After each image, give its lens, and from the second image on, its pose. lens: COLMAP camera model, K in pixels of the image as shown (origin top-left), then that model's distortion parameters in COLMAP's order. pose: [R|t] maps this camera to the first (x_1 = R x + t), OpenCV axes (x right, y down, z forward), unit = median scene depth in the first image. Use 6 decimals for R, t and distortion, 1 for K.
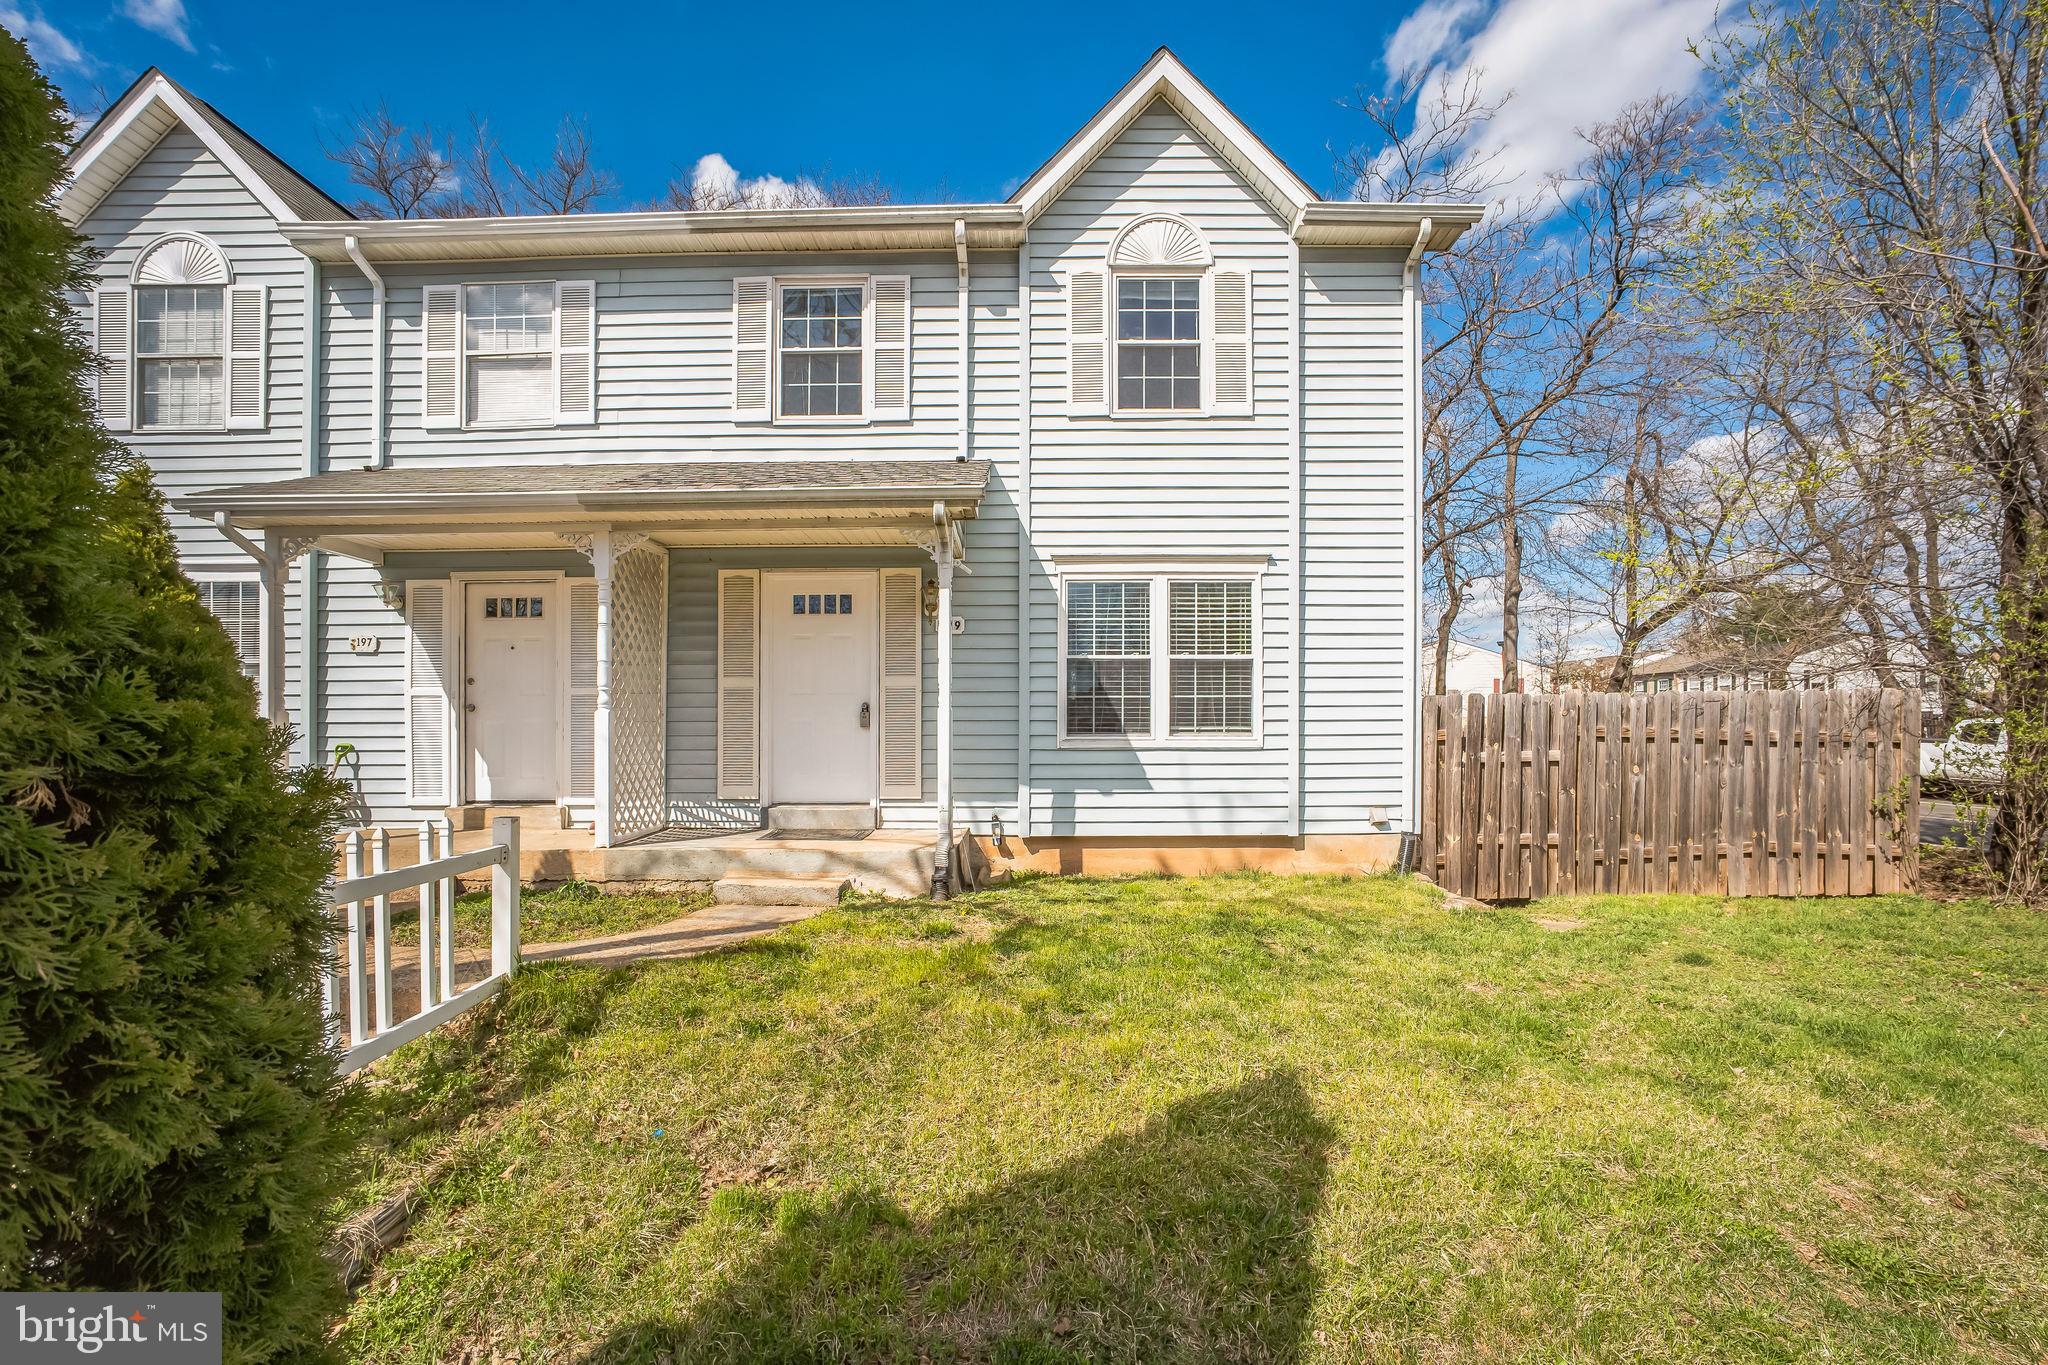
lens RADIAL K [[887.6, 0, 1026.6], [0, 887.6, 721.3], [0, 0, 1]] dist [-0.024558, 0.010450]
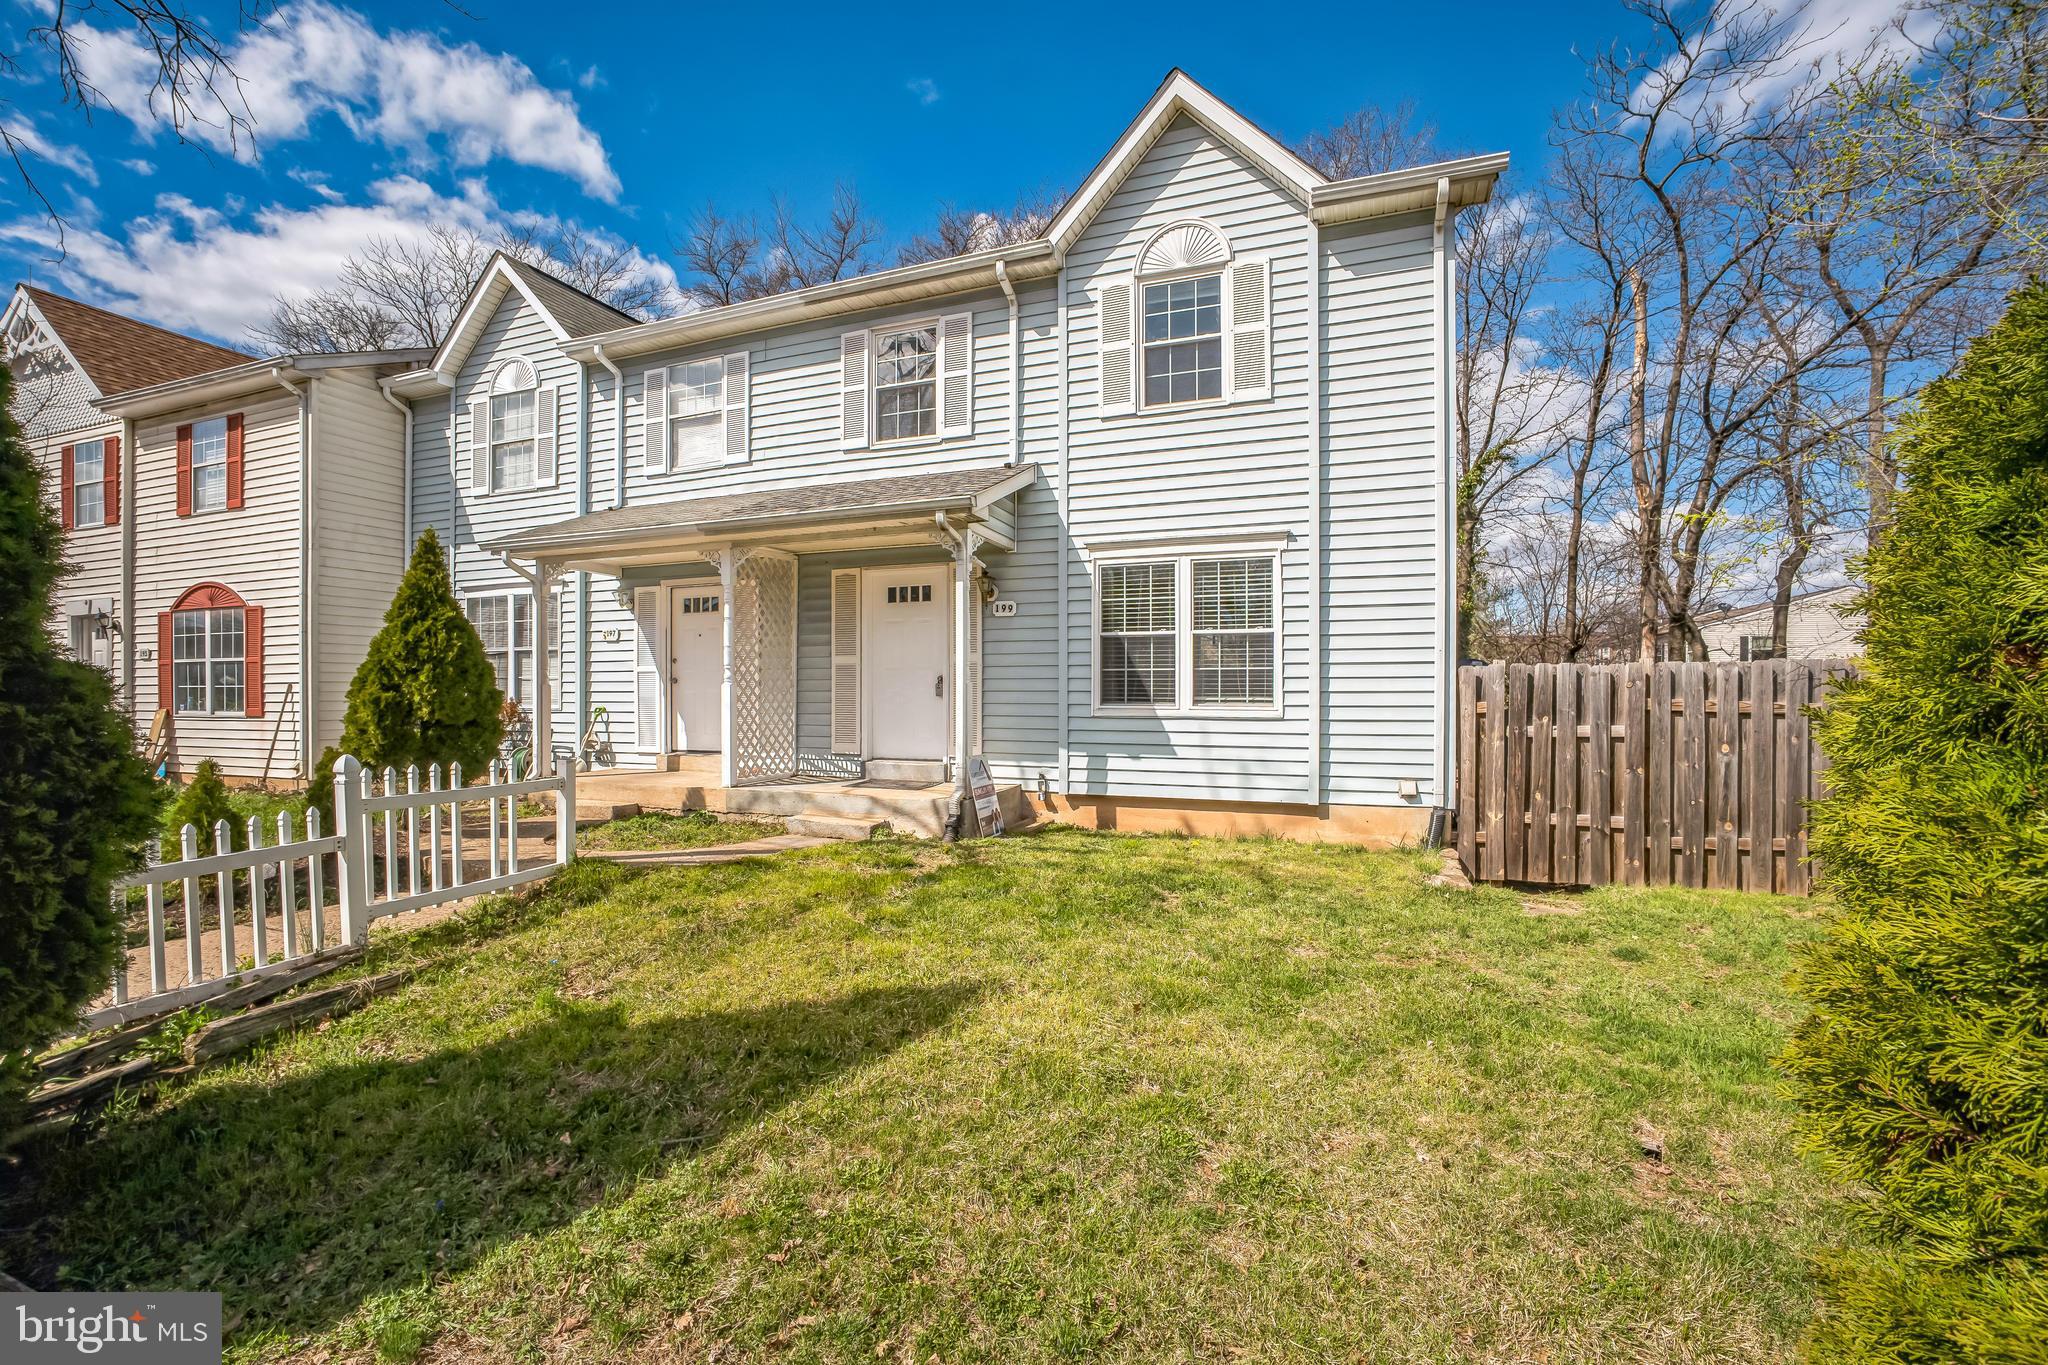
lens RADIAL K [[868.6, 0, 1024.0], [0, 868.6, 682.5], [0, 0, 1]] dist [-0.014985, 0.000119]
pose [[0.937412, -0.000506, -0.348221, 0.335570], [-0.000410, 0.999997, -0.002557, -0.009069], [0.348222, 0.002540, 0.937409, -0.054800]]
